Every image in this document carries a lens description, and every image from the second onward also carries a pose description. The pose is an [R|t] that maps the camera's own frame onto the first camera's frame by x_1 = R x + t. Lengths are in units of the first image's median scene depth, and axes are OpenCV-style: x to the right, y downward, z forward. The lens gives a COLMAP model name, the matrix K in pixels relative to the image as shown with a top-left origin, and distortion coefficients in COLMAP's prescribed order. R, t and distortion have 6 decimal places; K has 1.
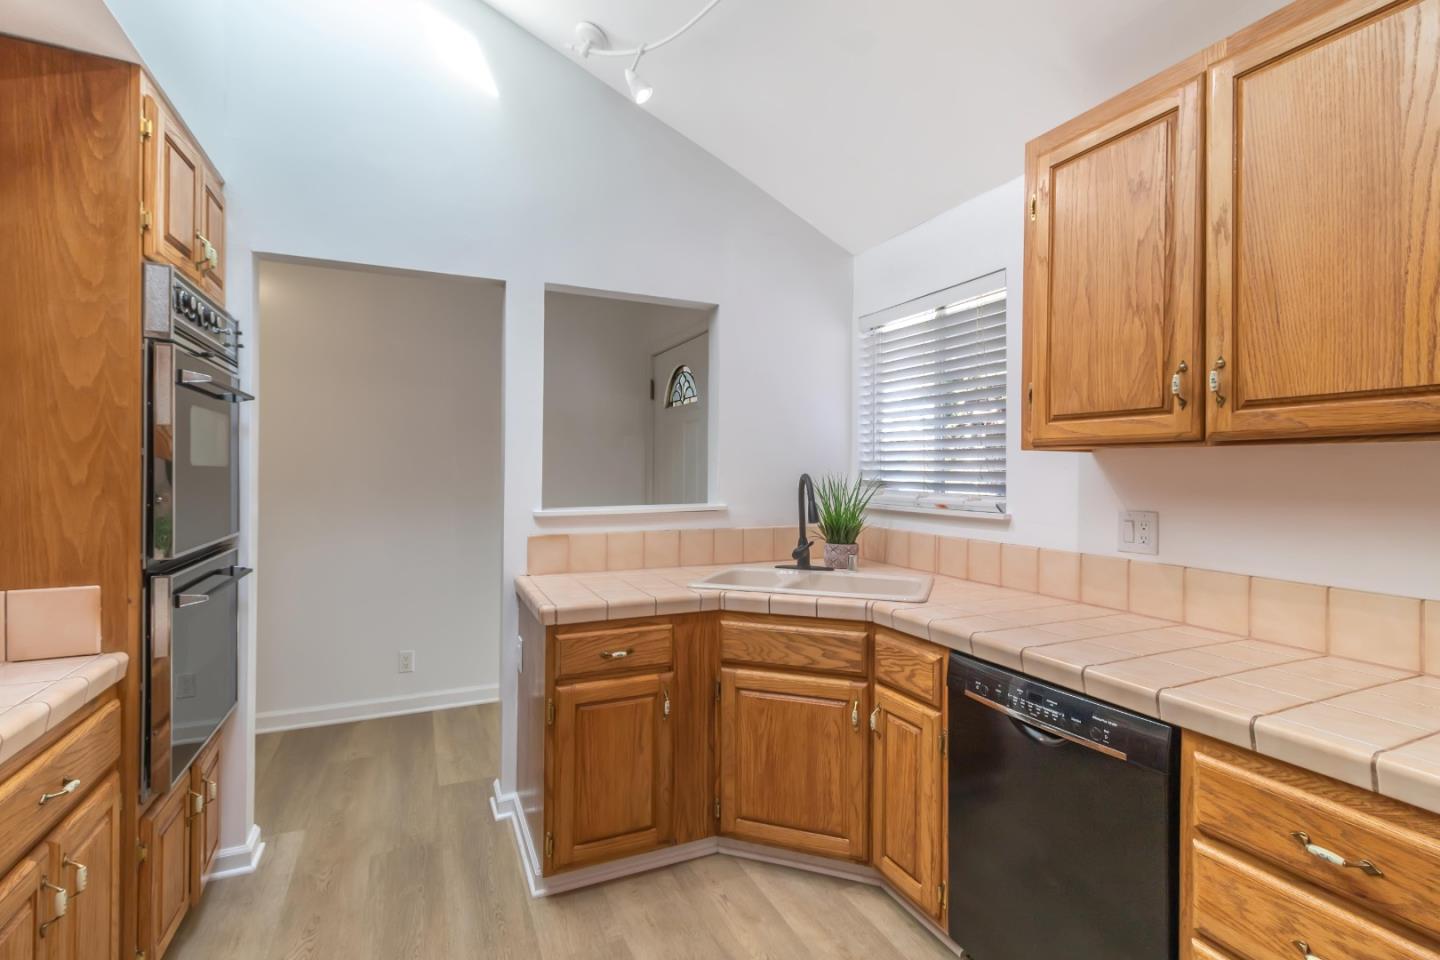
lens RADIAL K [[672.2, 0, 733.6], [0, 672.2, 473.4], [0, 0, 1]] dist [0.008725, -0.001740]
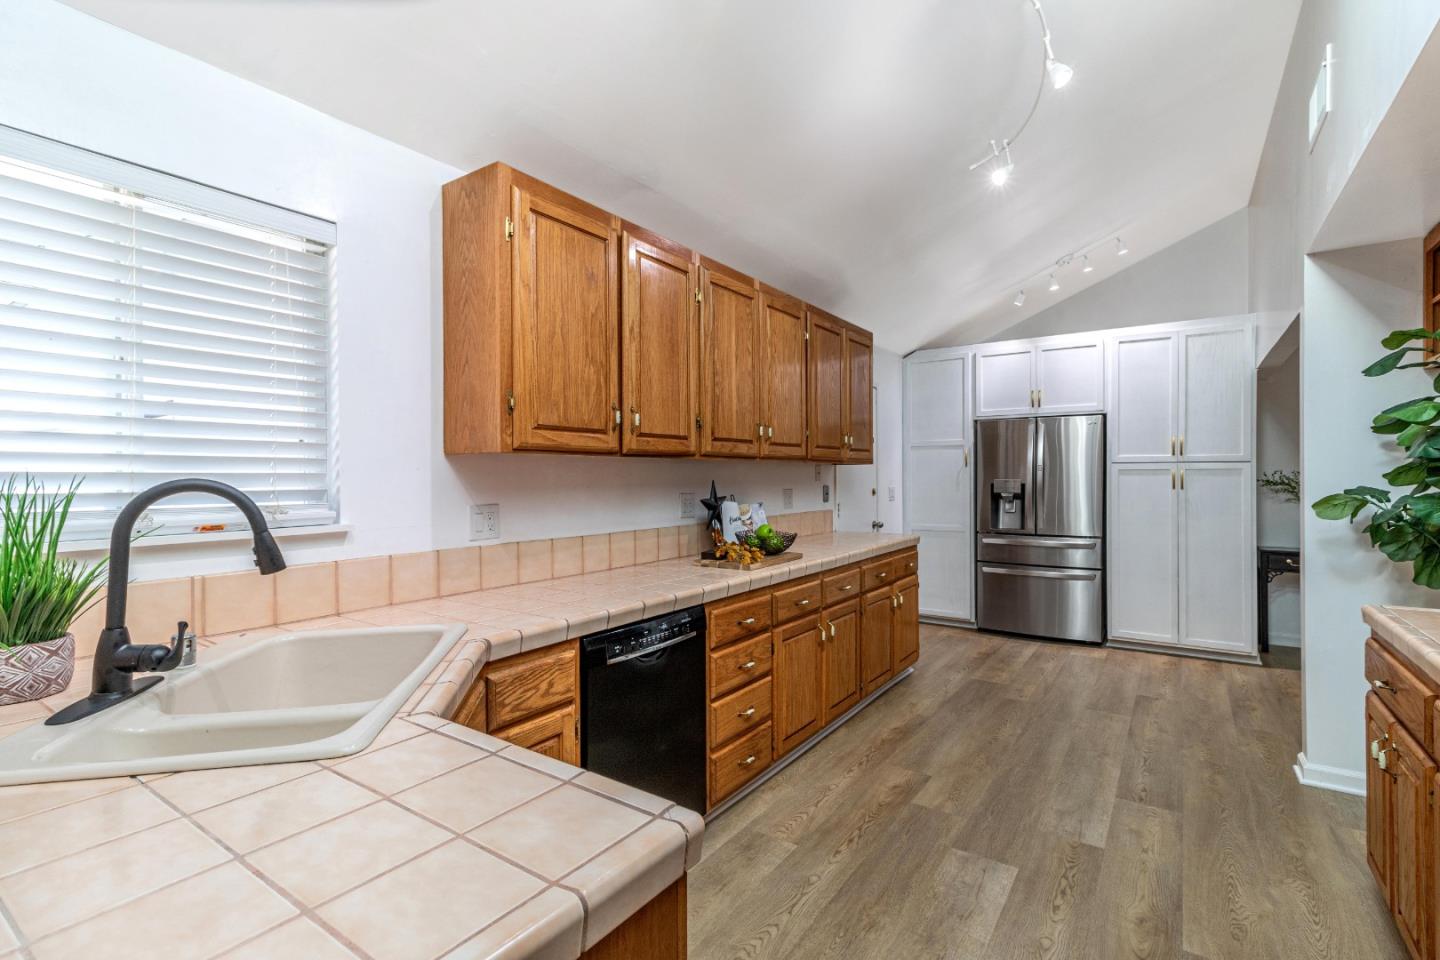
lens RADIAL K [[672.2, 0, 733.6], [0, 672.2, 473.4], [0, 0, 1]] dist [0.008725, -0.001740]
pose [[-0.511797, -0.006073, 0.859085, -0.573481], [0.002947, 0.999957, 0.008825, -0.008115], [-0.859101, 0.007048, -0.511757, 1.058989]]
